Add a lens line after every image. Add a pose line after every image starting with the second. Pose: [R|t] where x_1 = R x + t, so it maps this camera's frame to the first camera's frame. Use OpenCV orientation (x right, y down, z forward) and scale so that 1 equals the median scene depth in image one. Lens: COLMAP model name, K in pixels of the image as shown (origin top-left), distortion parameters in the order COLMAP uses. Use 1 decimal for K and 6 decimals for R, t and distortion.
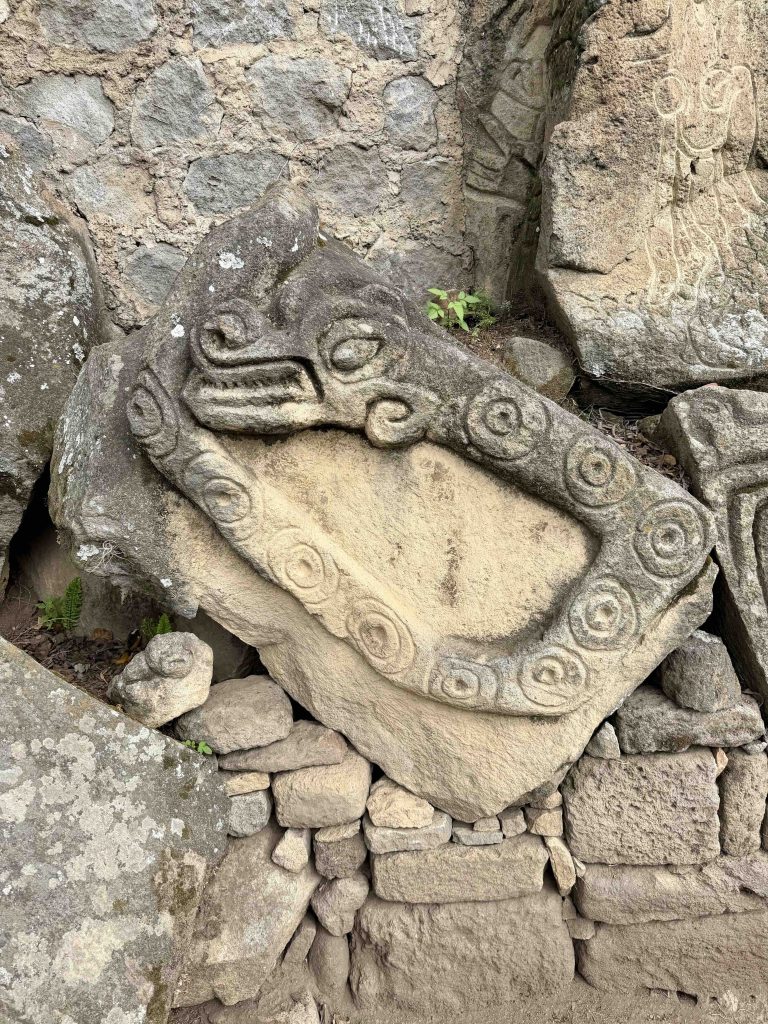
lens RADIAL K [[787.9, 0, 375.7], [0, 787.9, 520.1], [0, 0, 1]] dist [0.005759, -0.024788]
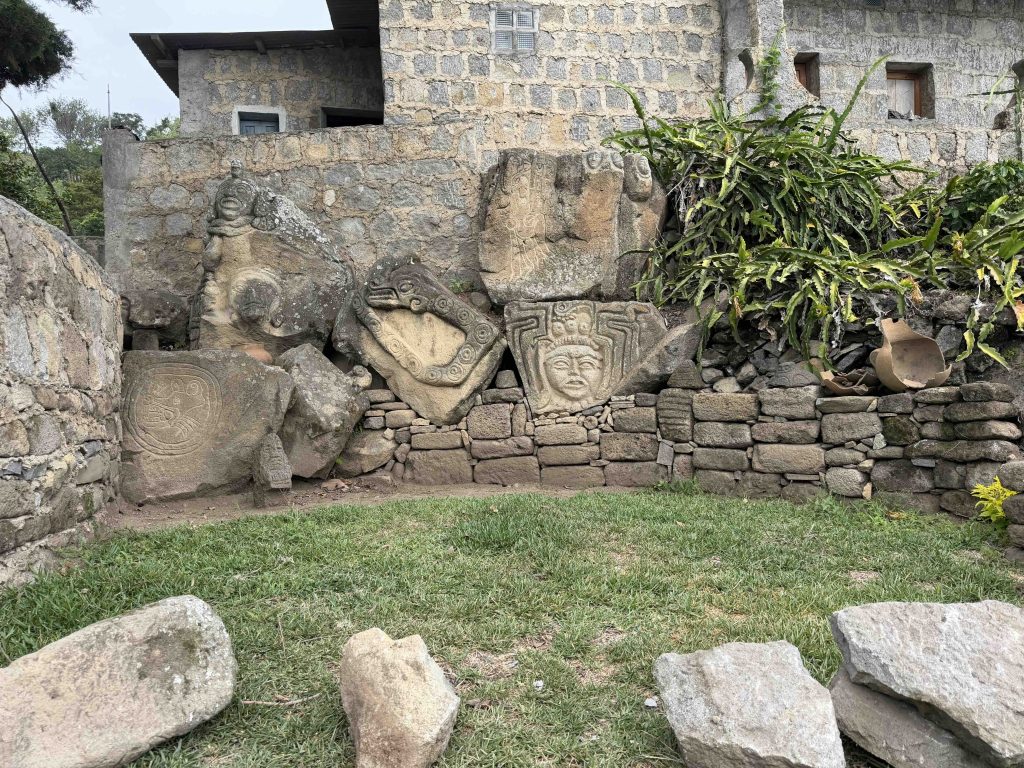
lens RADIAL K [[787.9, 0, 516.9], [0, 787.9, 380.9], [0, 0, 1]] dist [0.005759, -0.024788]
pose [[0.985154, 0.010989, -0.171318, 1.031949], [-0.050804, 0.971910, -0.229805, 0.968938], [0.163980, 0.235097, 0.958040, -2.246272]]
